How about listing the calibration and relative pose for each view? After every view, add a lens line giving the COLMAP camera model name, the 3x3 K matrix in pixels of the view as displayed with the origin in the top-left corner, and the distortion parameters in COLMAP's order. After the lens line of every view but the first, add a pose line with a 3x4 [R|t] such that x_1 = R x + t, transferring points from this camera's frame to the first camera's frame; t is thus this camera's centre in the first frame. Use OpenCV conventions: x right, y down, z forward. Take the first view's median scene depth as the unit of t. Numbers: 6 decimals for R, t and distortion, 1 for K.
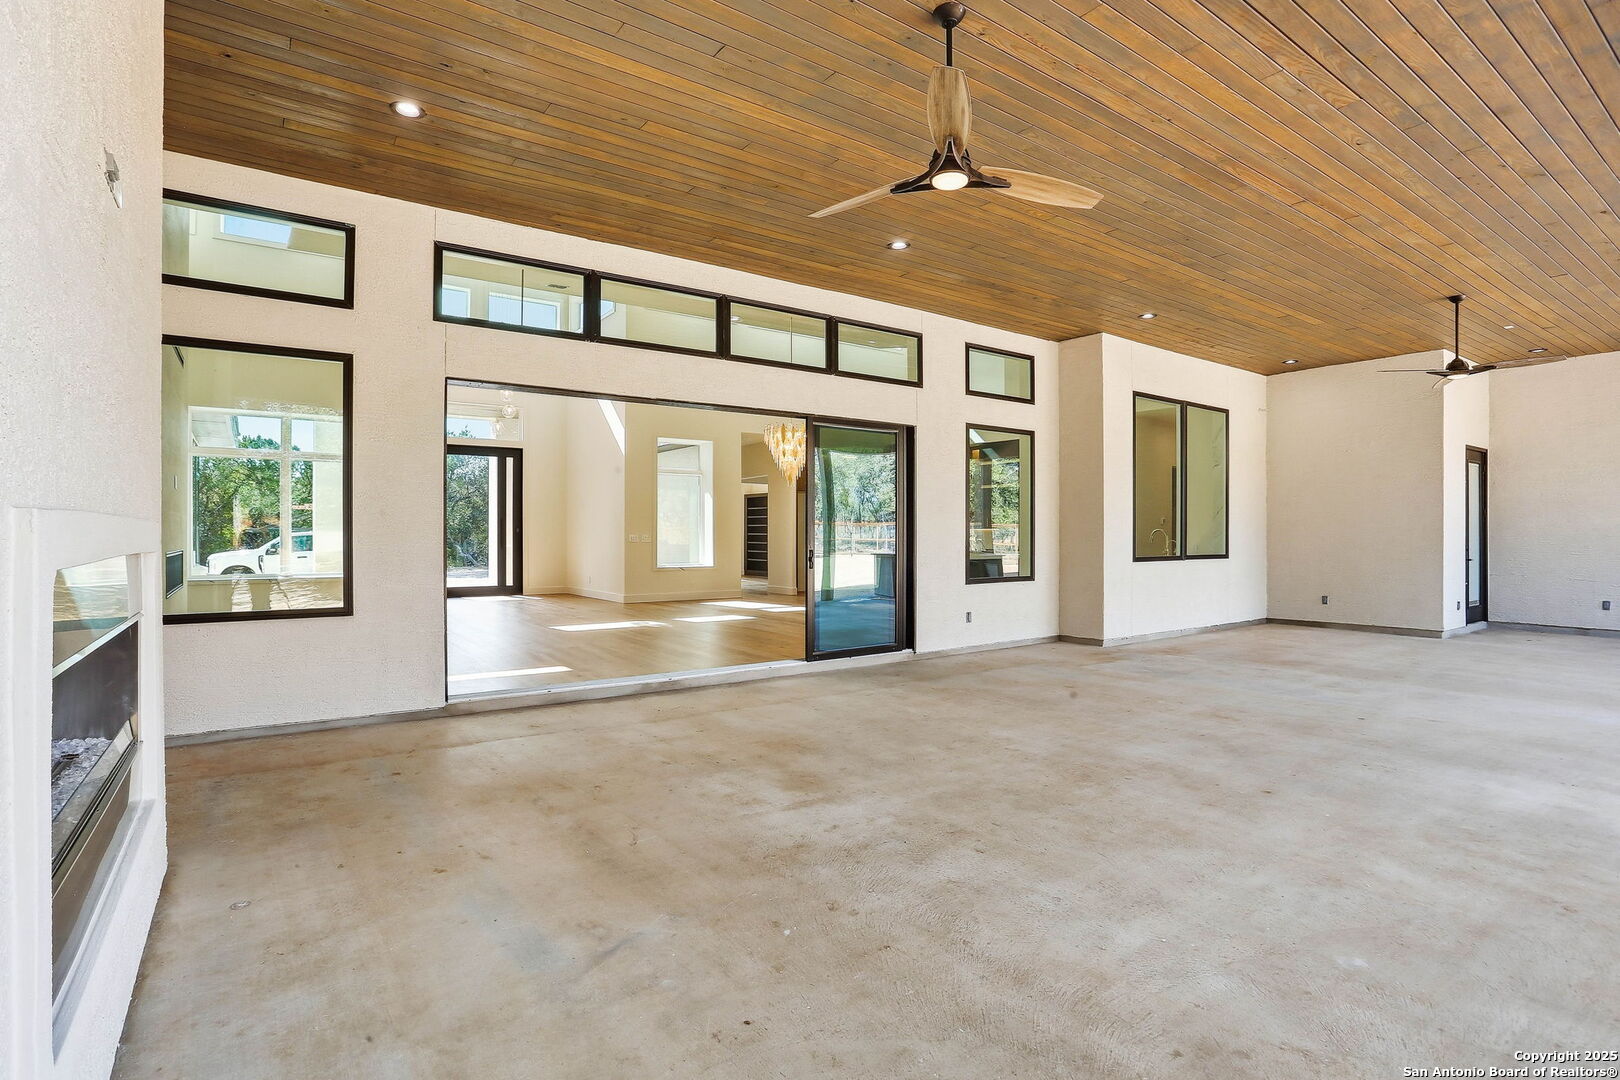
lens RADIAL K [[811.7, 0, 801.2], [0, 811.7, 538.3], [0, 0, 1]] dist [-0.054645, 0.022821]
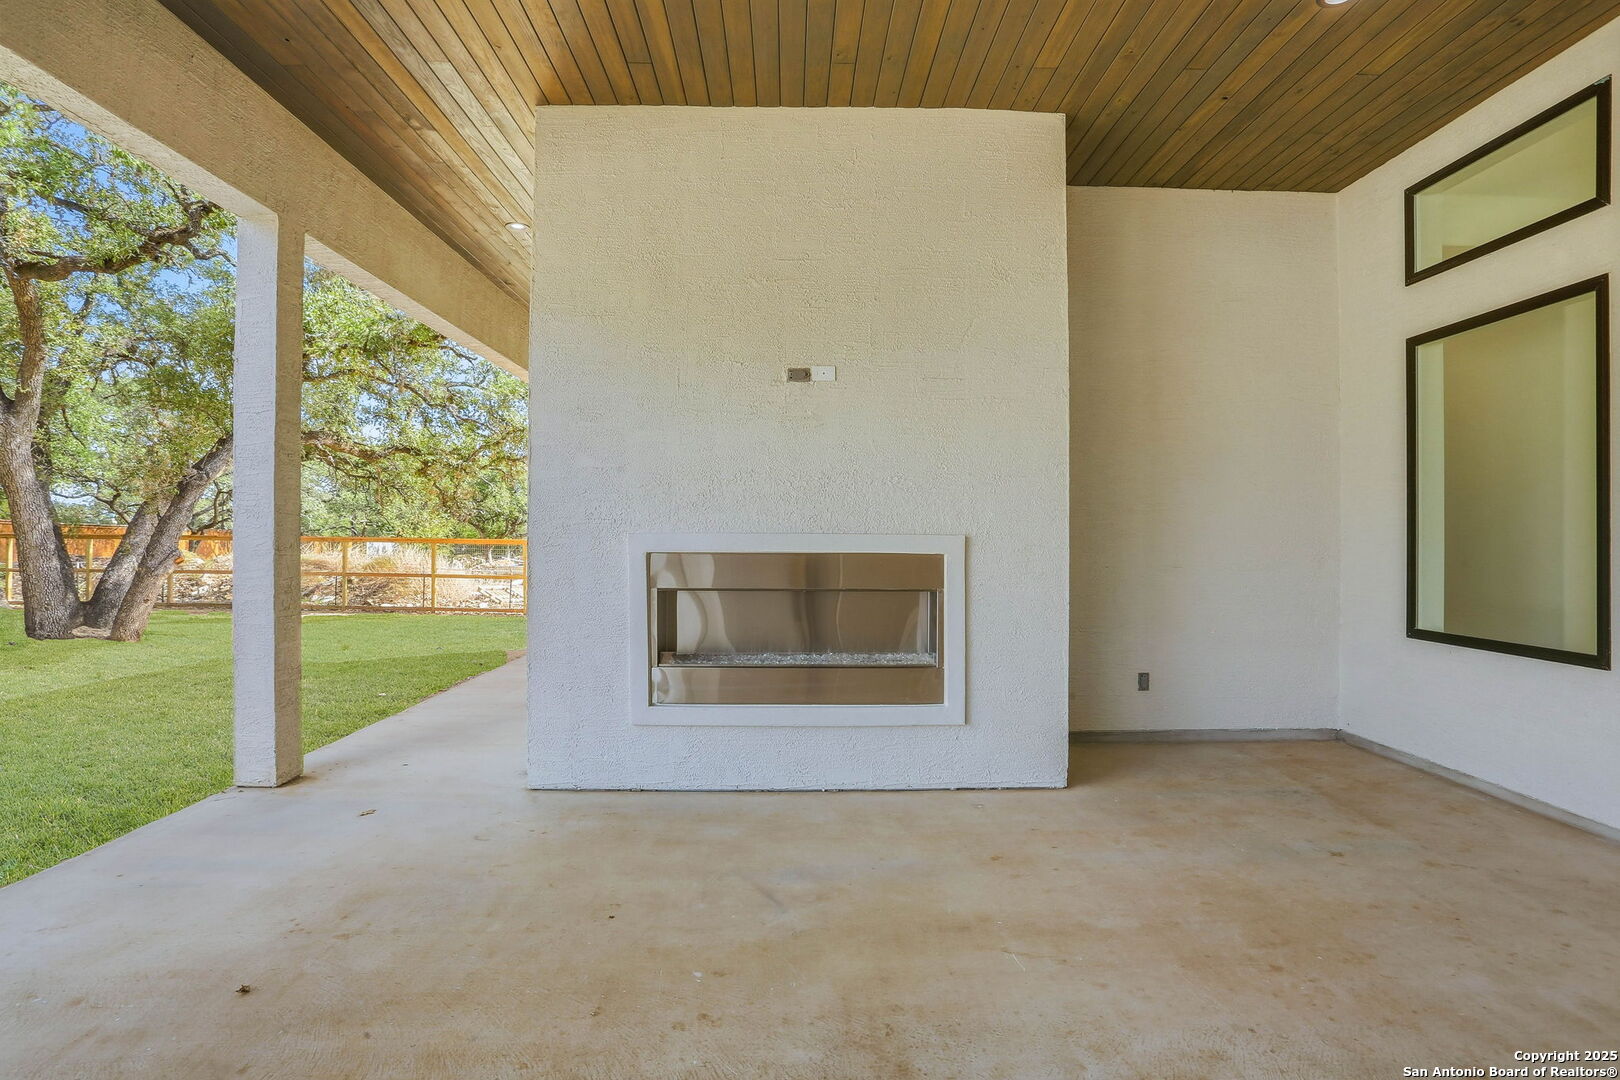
lens RADIAL K [[811.7, 0, 814.9], [0, 811.7, 534.2], [0, 0, 1]] dist [-0.054645, 0.022821]
pose [[-0.568467, -0.003450, -0.822699, 0.432390], [-0.006798, 0.999977, 0.000504, -0.014060], [0.822678, 0.005879, -0.568477, 1.054718]]
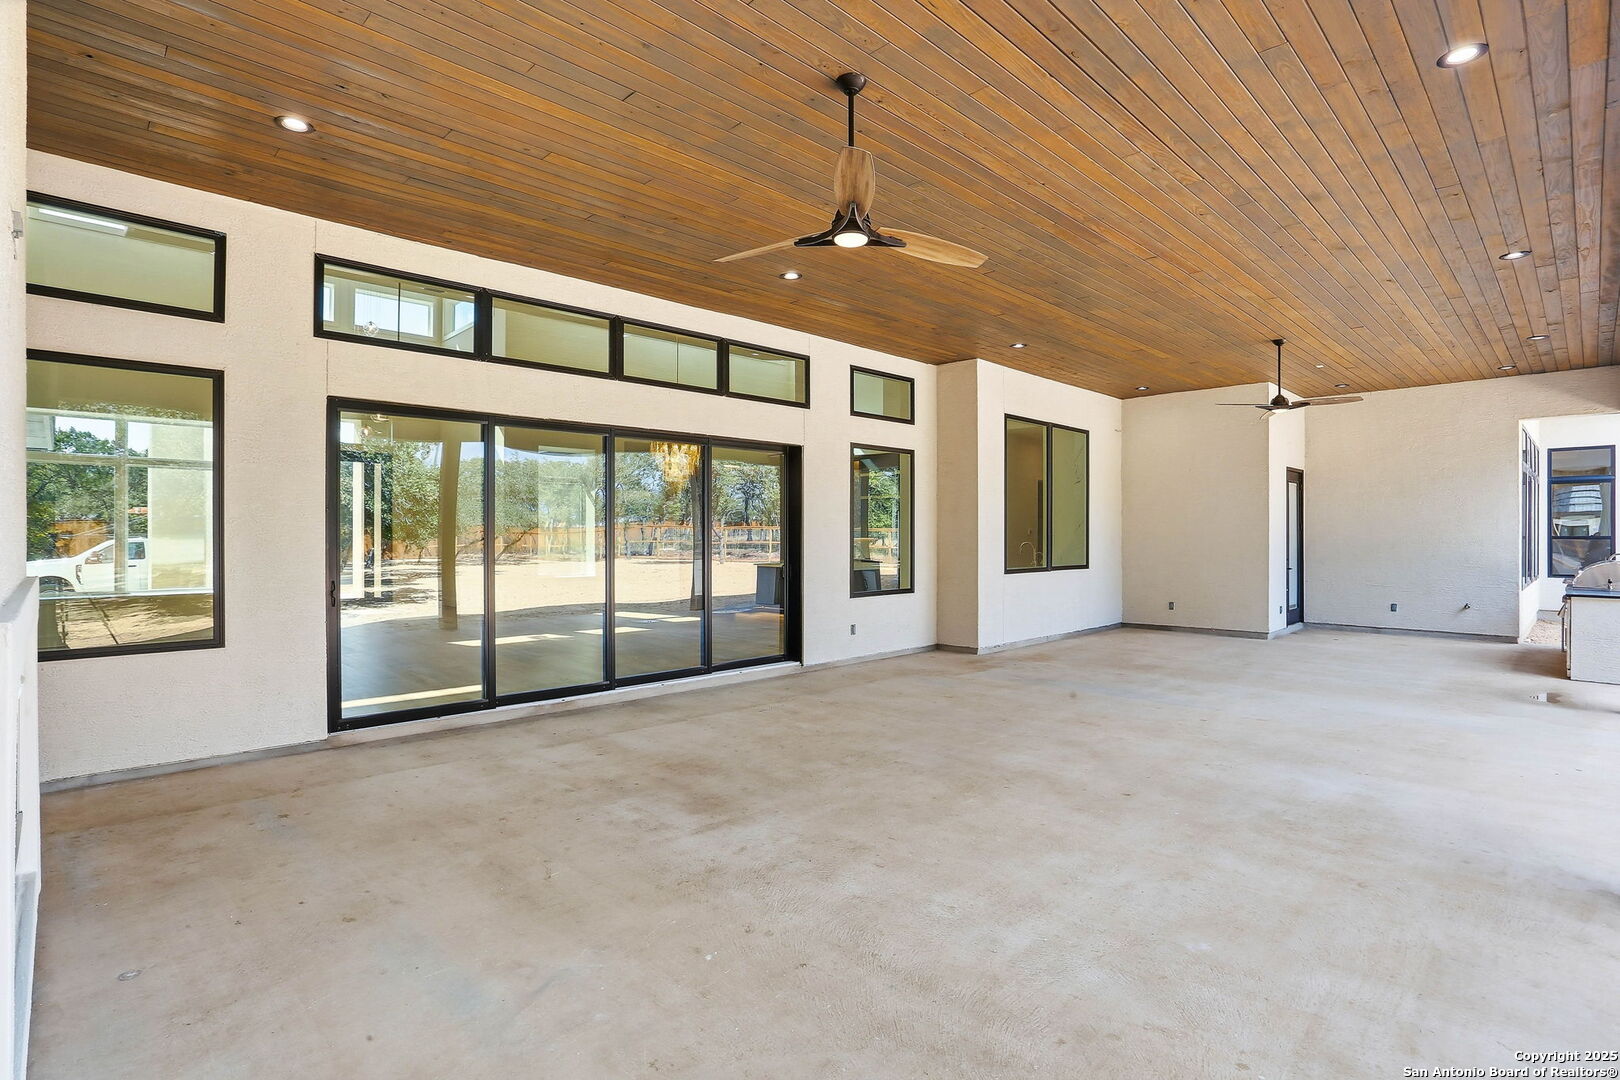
lens RADIAL K [[811.7, 0, 805.7], [0, 811.7, 537.4], [0, 0, 1]] dist [-0.054645, 0.022821]
pose [[0.987608, -0.000281, 0.156943, -0.036661], [0.000437, 0.999999, -0.000960, -0.040887], [-0.156943, 0.001017, 0.987607, -0.042610]]
